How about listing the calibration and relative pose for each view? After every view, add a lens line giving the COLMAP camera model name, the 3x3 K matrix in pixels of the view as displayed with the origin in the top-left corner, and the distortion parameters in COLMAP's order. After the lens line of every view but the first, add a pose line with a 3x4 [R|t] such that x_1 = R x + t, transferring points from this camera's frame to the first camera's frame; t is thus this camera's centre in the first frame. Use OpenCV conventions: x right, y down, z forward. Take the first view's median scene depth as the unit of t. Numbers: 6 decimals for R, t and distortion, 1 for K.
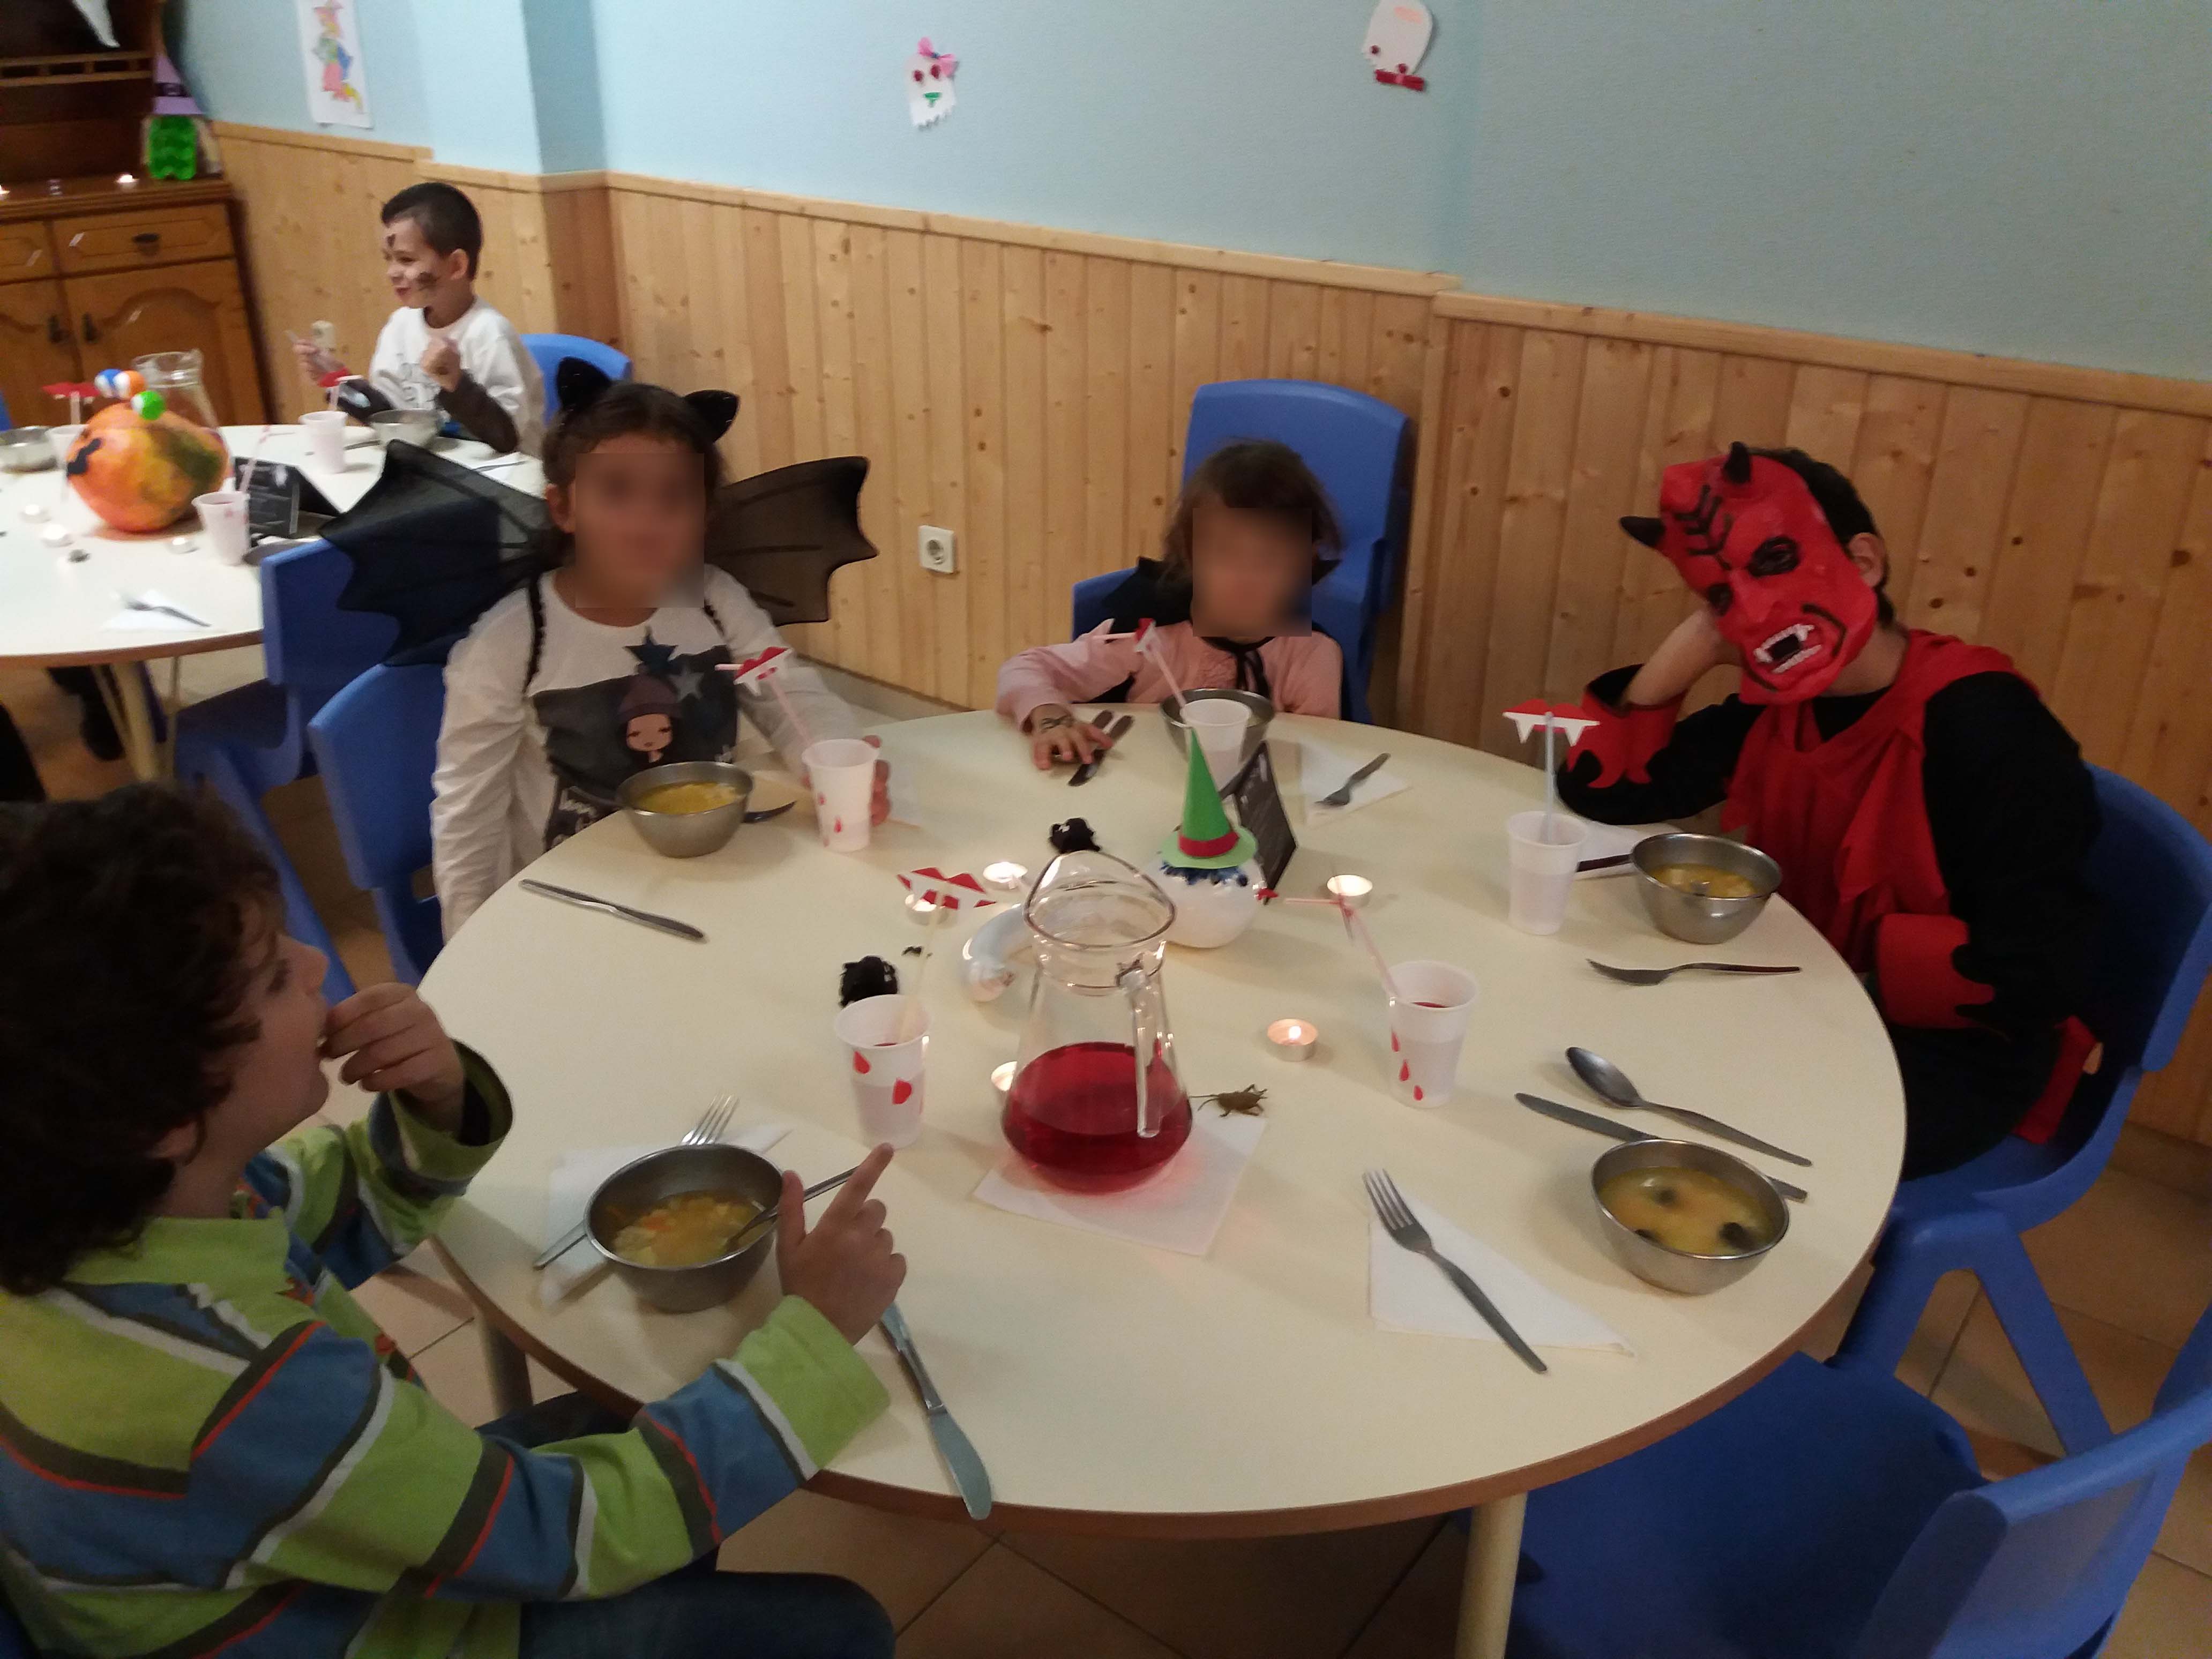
lens RADIAL K [[1824.9, 0, 1106.0], [0, 1824.9, 829.5], [0, 0, 1]] dist [0.134225, -0.266333]
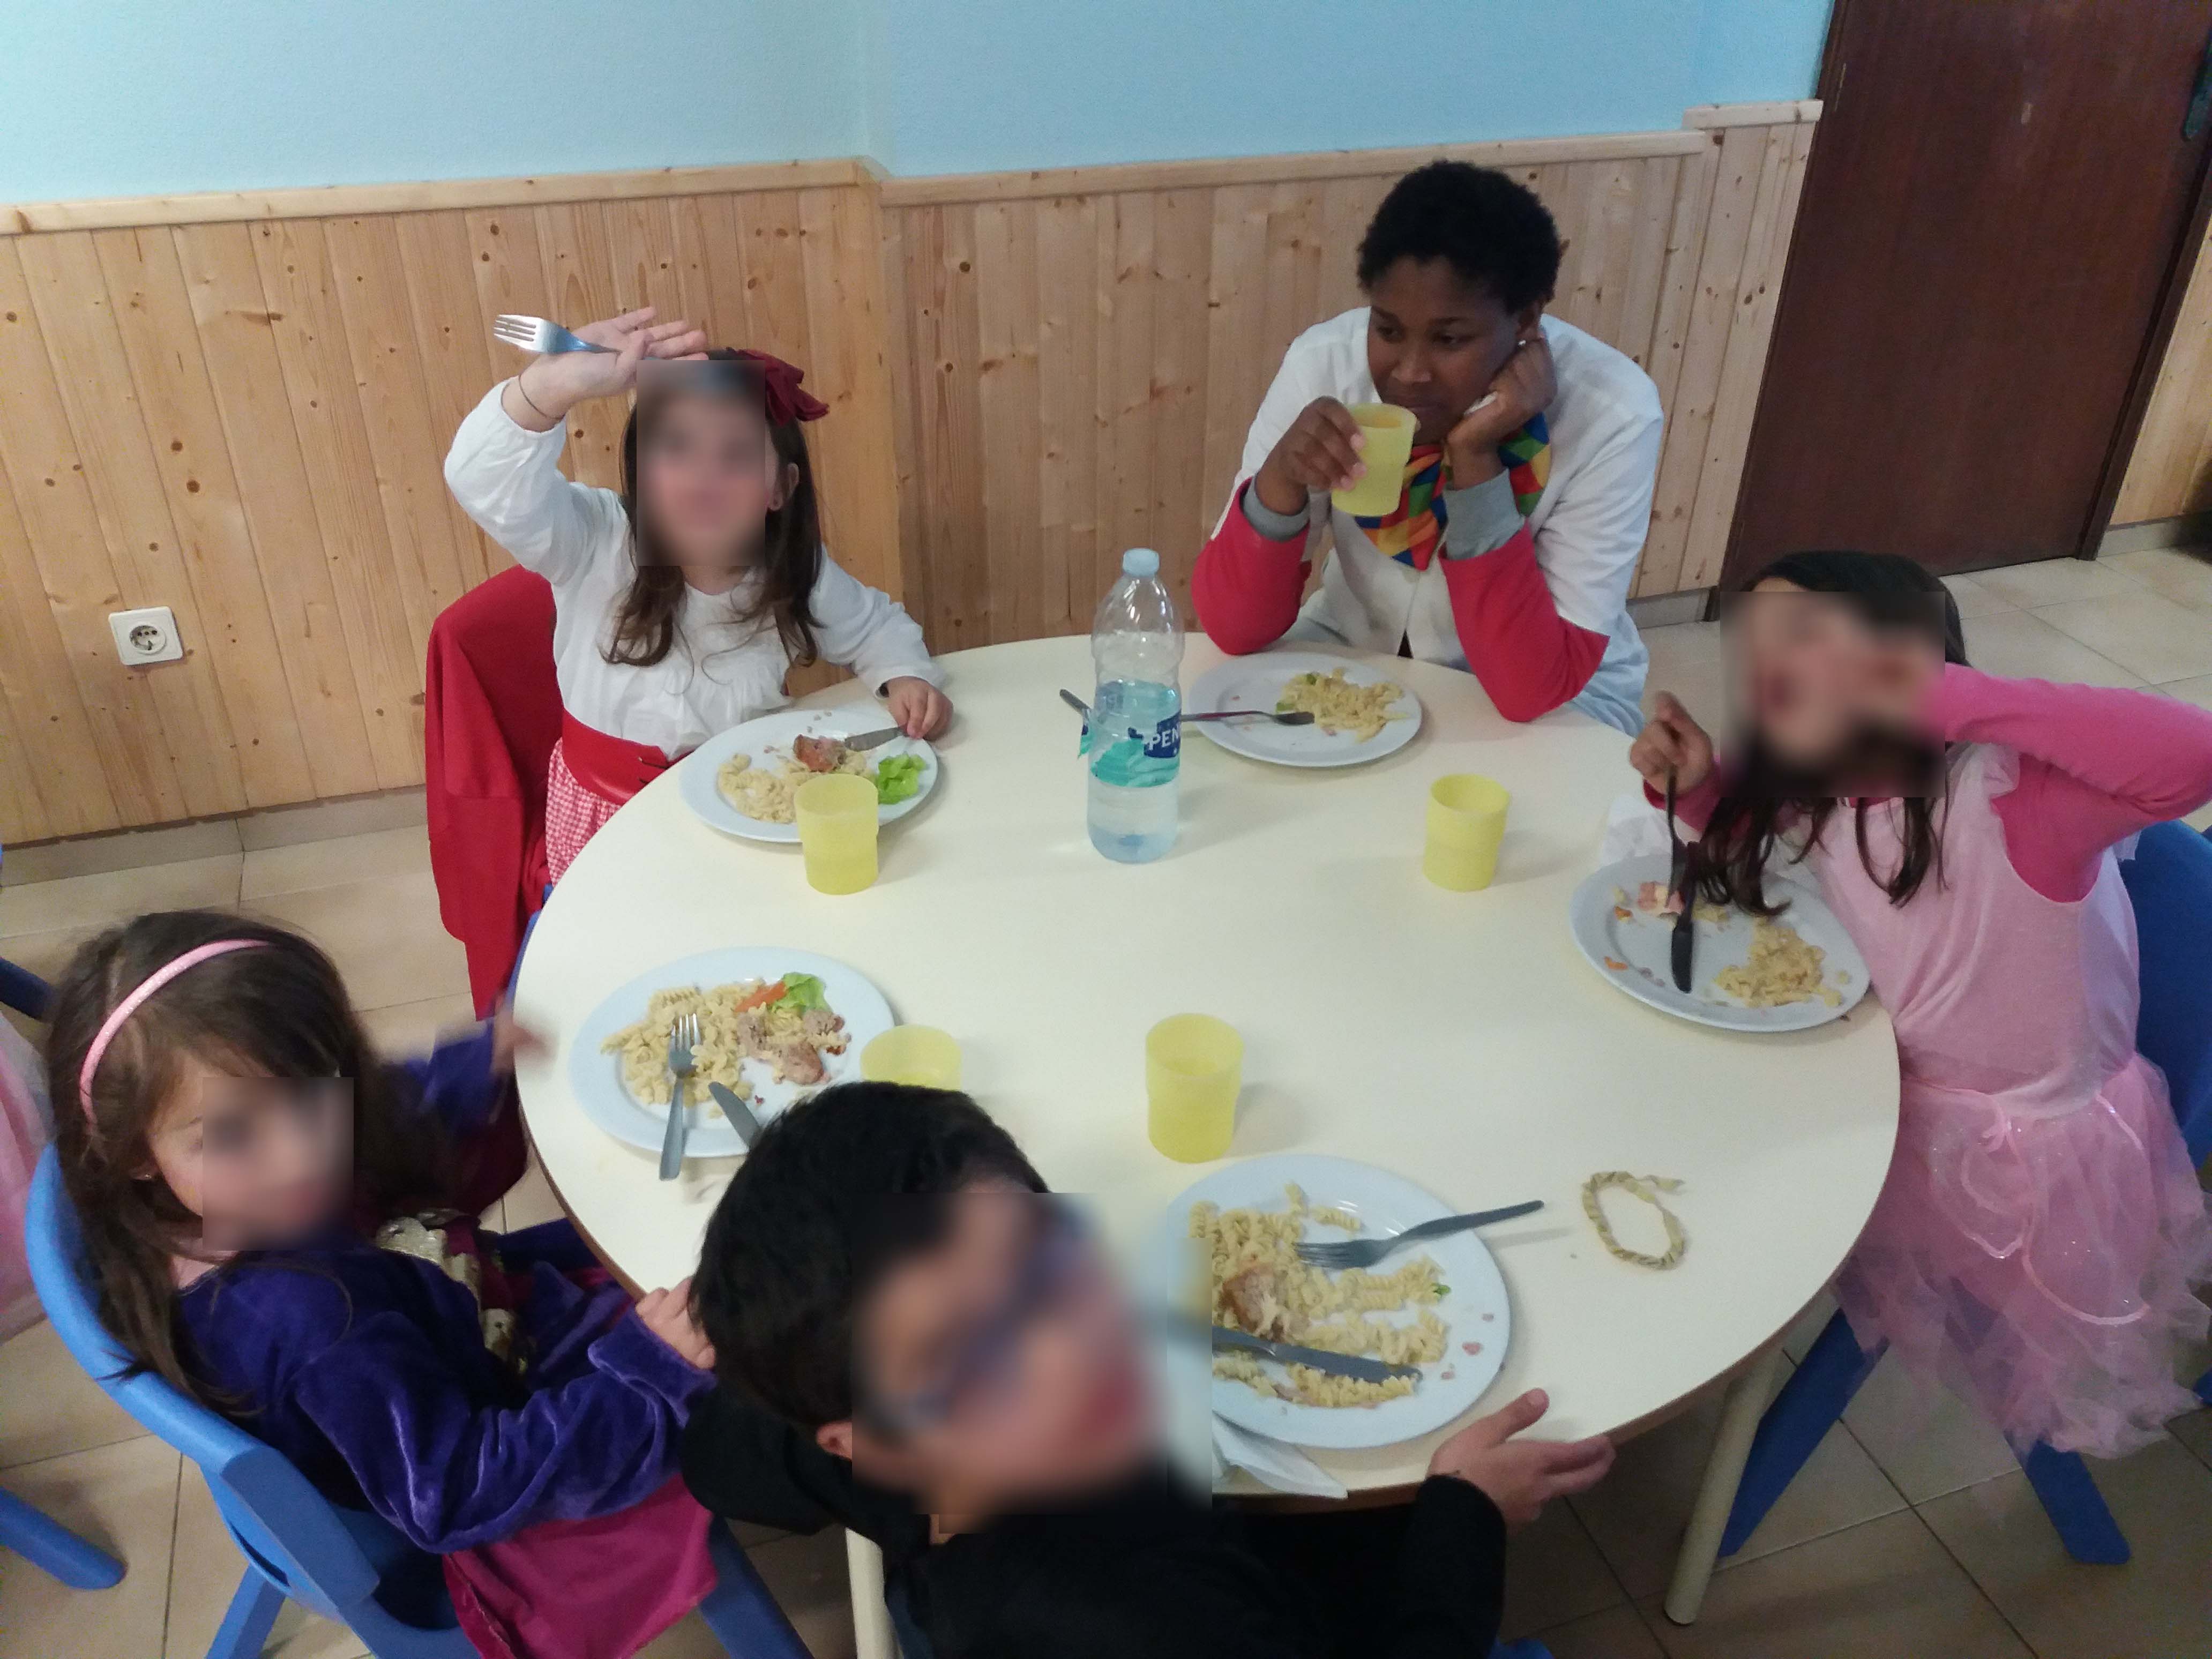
lens RADIAL K [[1824.9, 0, 1106.0], [0, 1824.9, 829.5], [0, 0, 1]] dist [0.134225, -0.266333]
pose [[0.551928, -0.451832, 0.700873, -0.611211], [0.346588, 0.888745, 0.300014, -0.239375], [-0.758454, 0.077328, 0.647123, 0.290968]]
